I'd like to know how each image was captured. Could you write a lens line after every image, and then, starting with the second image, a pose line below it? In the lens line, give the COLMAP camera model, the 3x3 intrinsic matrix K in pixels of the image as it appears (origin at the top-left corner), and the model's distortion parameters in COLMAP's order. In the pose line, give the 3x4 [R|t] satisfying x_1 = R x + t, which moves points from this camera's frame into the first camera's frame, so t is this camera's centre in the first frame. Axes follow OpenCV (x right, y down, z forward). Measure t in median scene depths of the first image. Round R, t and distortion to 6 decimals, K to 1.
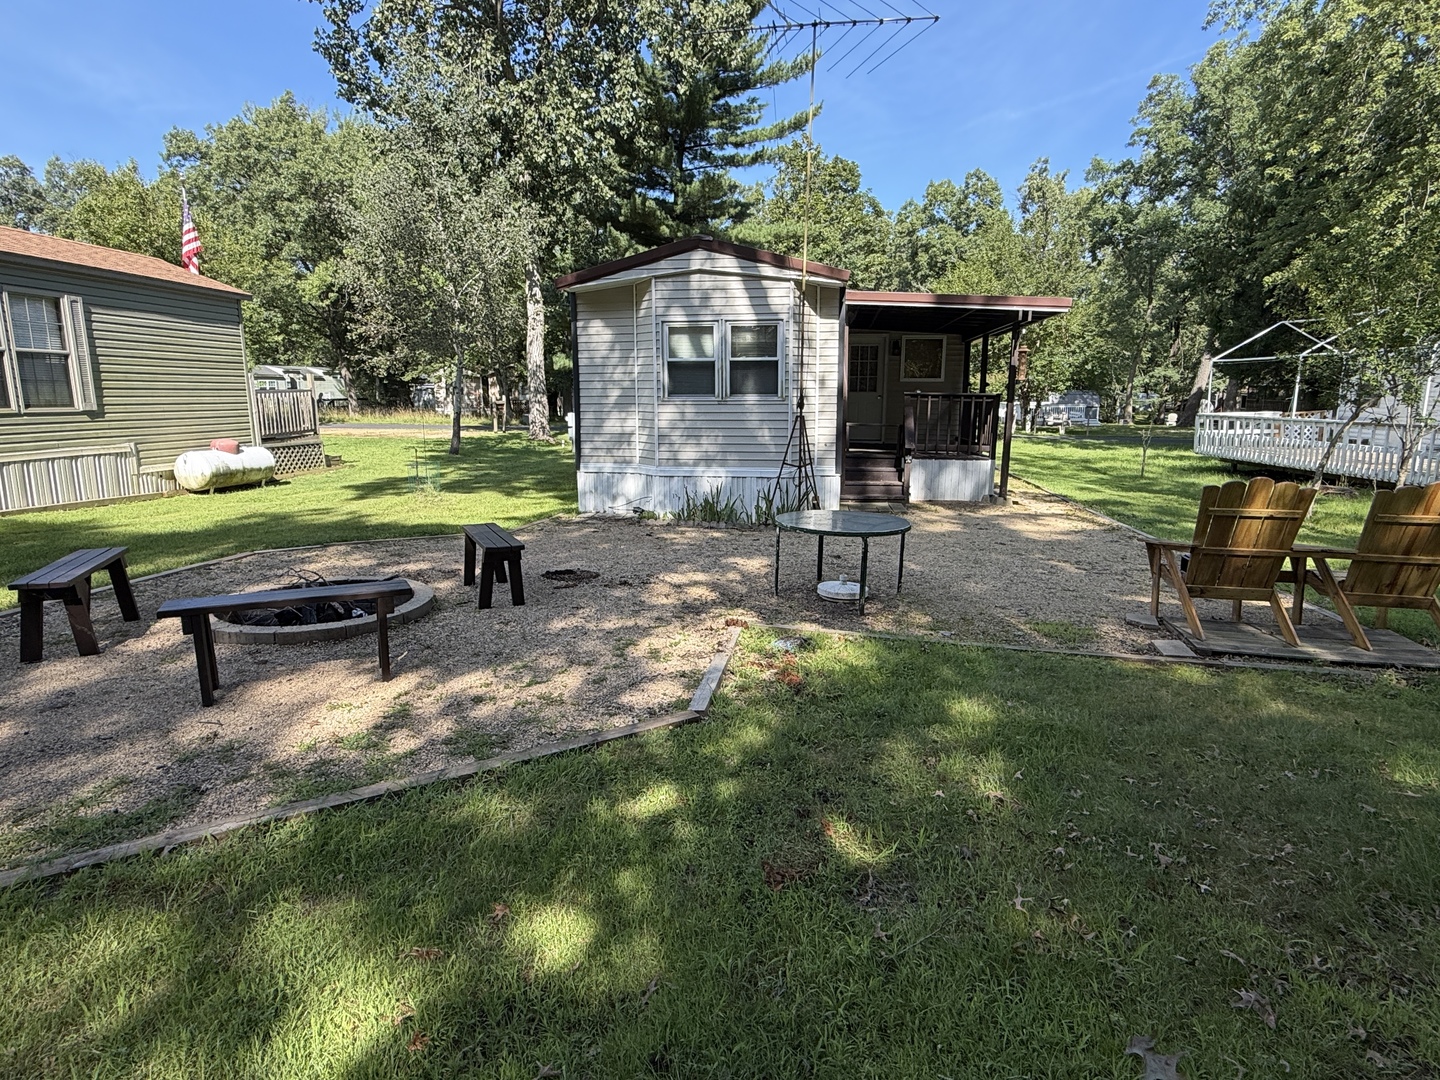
lens RADIAL K [[775.0, 0, 720.0], [0, 775.0, 540.0], [0, 0, 1]] dist [0.002510, 0.000906]
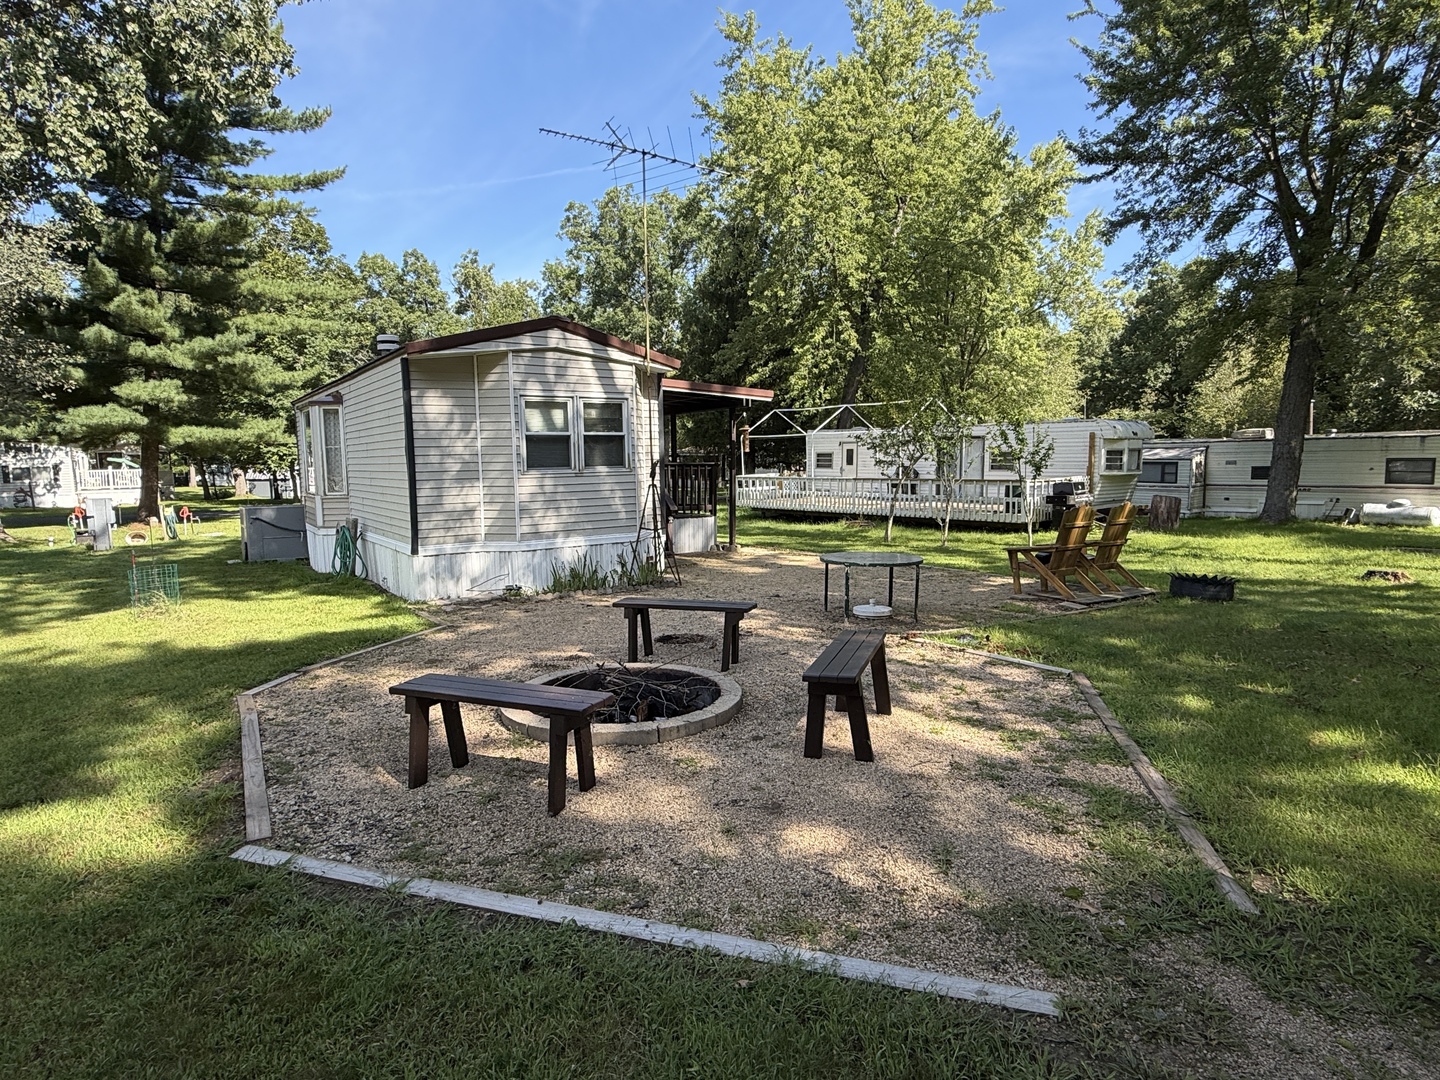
lens RADIAL K [[775.0, 0, 720.0], [0, 775.0, 540.0], [0, 0, 1]] dist [0.002510, 0.000906]
pose [[0.726138, -0.083180, 0.682499, -0.577031], [0.143858, 0.989064, -0.032514, -0.029846], [-0.672331, 0.121793, 0.730163, 0.127441]]
